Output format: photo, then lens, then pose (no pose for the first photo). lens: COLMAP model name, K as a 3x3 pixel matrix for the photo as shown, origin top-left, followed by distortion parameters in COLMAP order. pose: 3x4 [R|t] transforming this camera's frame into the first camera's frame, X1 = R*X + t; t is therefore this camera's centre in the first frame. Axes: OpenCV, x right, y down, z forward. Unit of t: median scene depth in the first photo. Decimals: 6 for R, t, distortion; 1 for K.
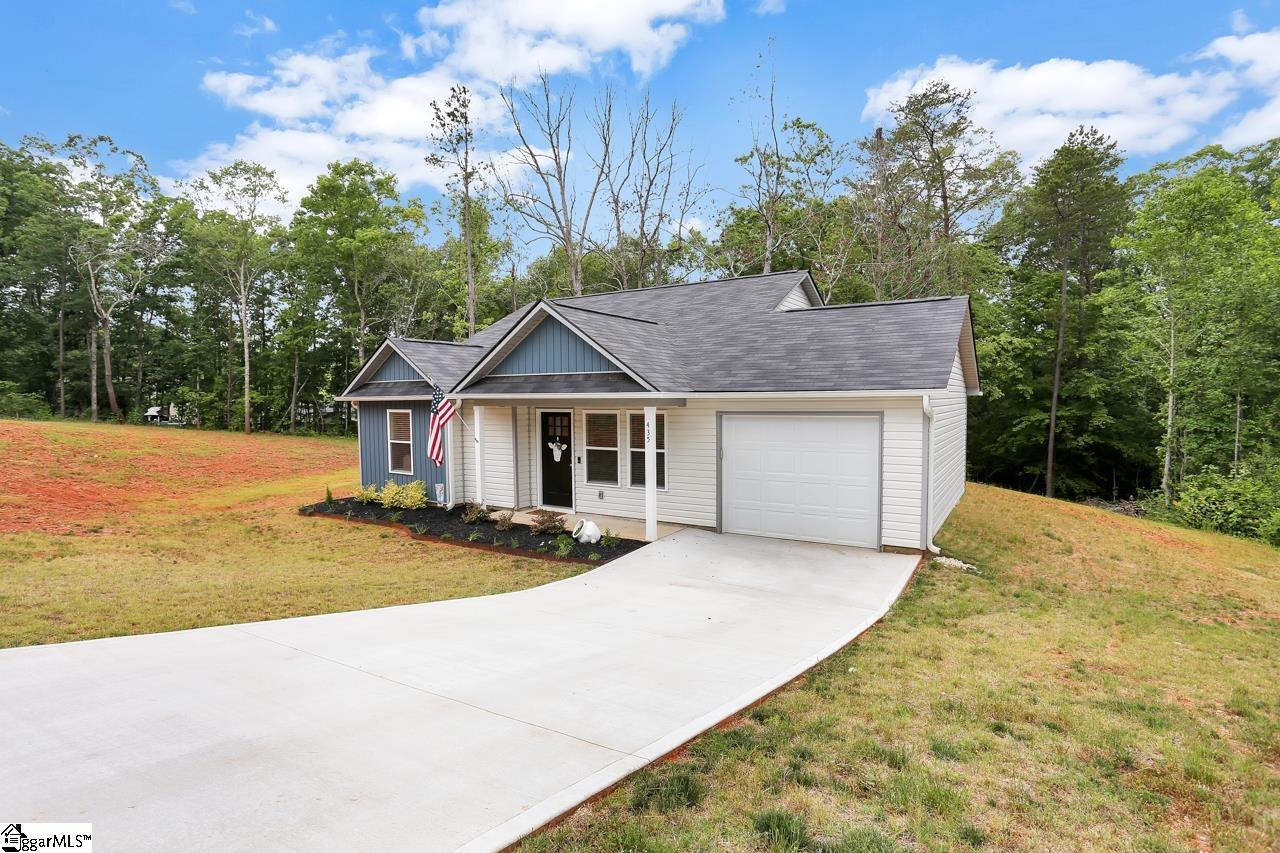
lens RADIAL K [[655.5, 0, 624.1], [0, 655.5, 426.5], [0, 0, 1]] dist [-0.049330, 0.000673]
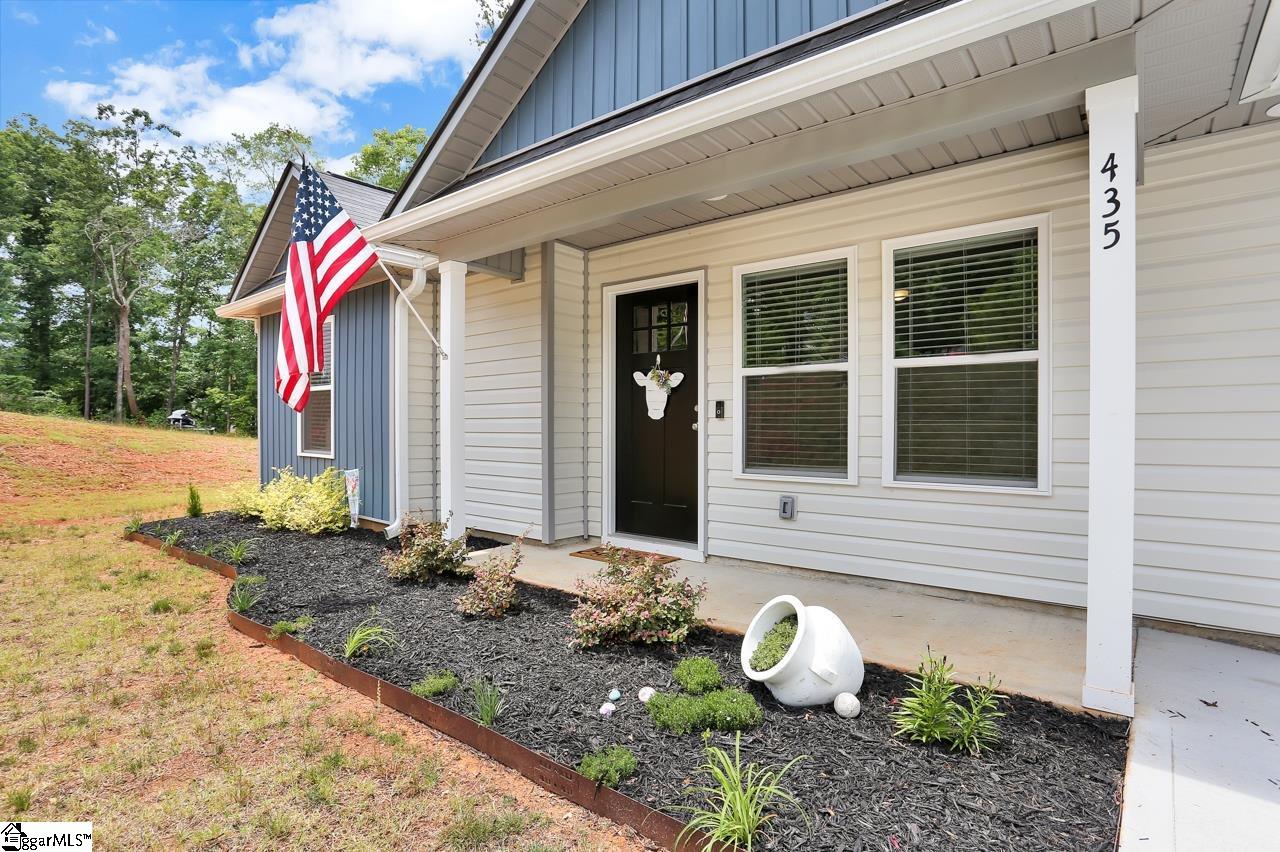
lens RADIAL K [[655.5, 0, 624.1], [0, 655.5, 426.0], [0, 0, 1]] dist [-0.049330, 0.000673]
pose [[0.993896, 0.014055, -0.109420, -0.080060], [-0.019316, 0.998700, -0.047170, 0.076571], [0.108615, 0.048996, 0.992876, 0.629764]]
